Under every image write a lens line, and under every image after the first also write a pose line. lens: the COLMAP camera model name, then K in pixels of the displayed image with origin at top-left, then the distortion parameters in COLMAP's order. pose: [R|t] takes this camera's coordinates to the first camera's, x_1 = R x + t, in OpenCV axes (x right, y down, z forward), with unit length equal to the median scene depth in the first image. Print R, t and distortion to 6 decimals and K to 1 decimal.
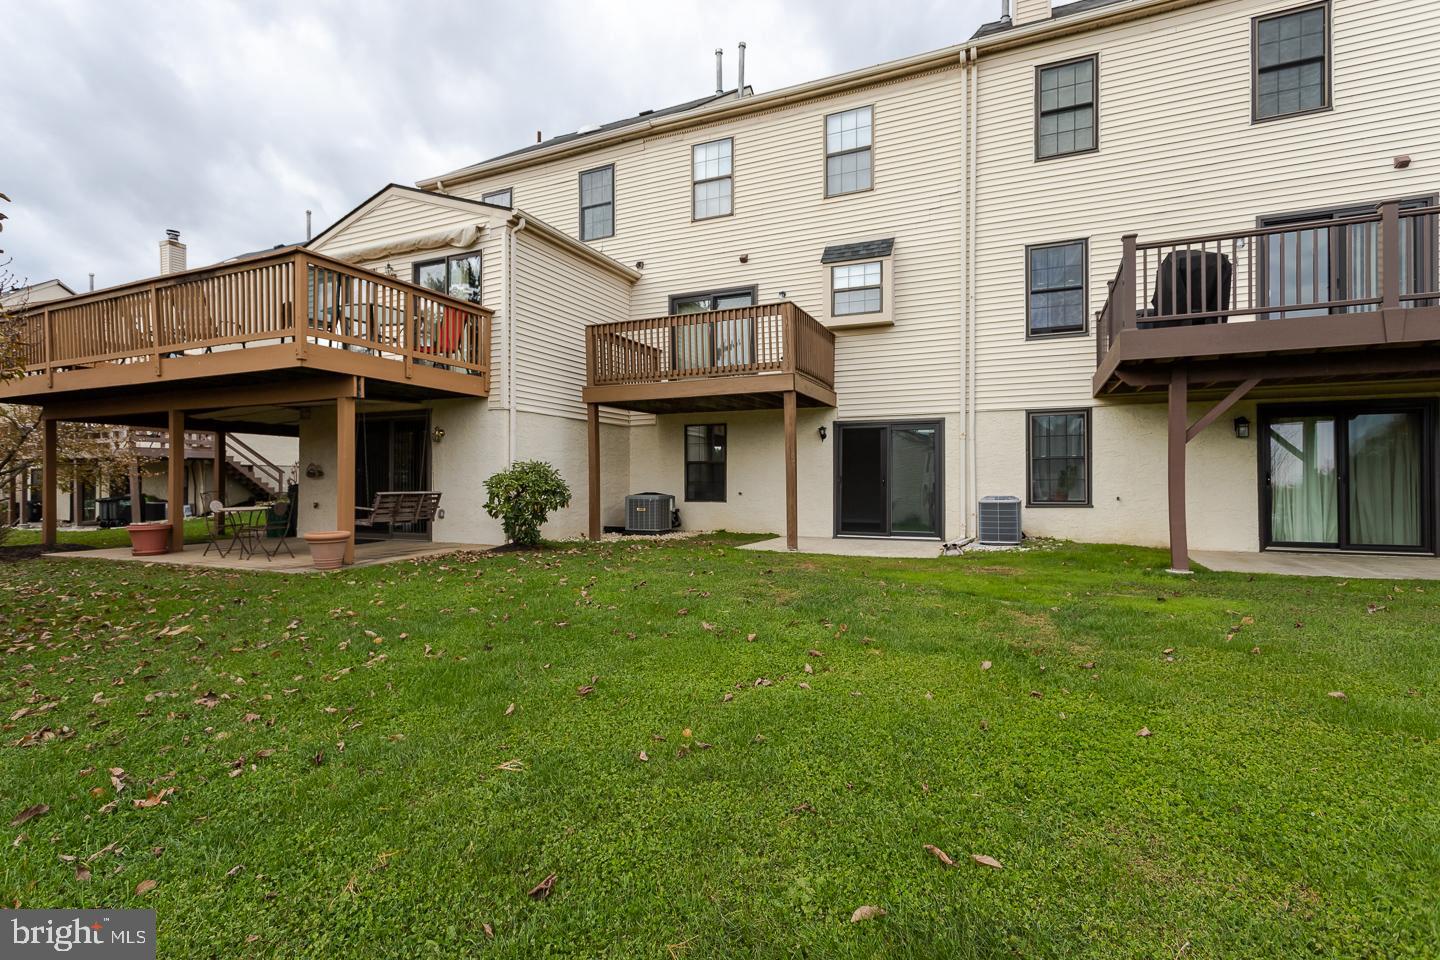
lens RADIAL K [[680.0, 0, 720.8], [0, 680.0, 479.5], [0, 0, 1]] dist [-0.004398, 0.000562]
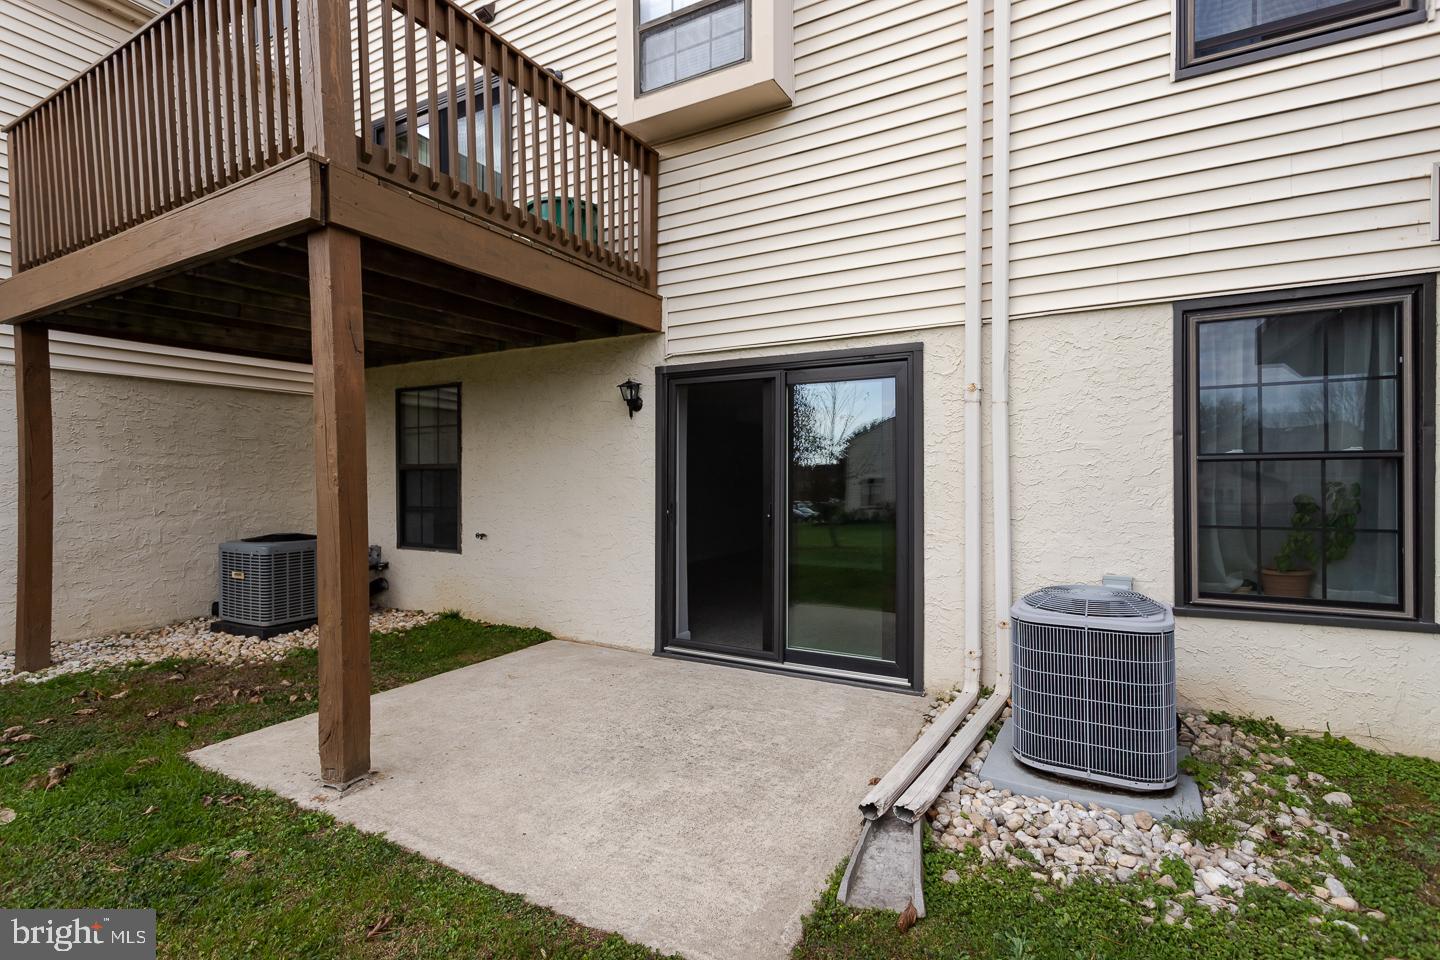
lens RADIAL K [[680.0, 0, 718.5], [0, 680.0, 482.7], [0, 0, 1]] dist [-0.004398, 0.000562]
pose [[0.995996, 0.001494, -0.089385, 0.241765], [-0.000802, 0.999969, 0.007786, -0.019940], [0.089394, -0.007683, 0.995967, 0.604464]]
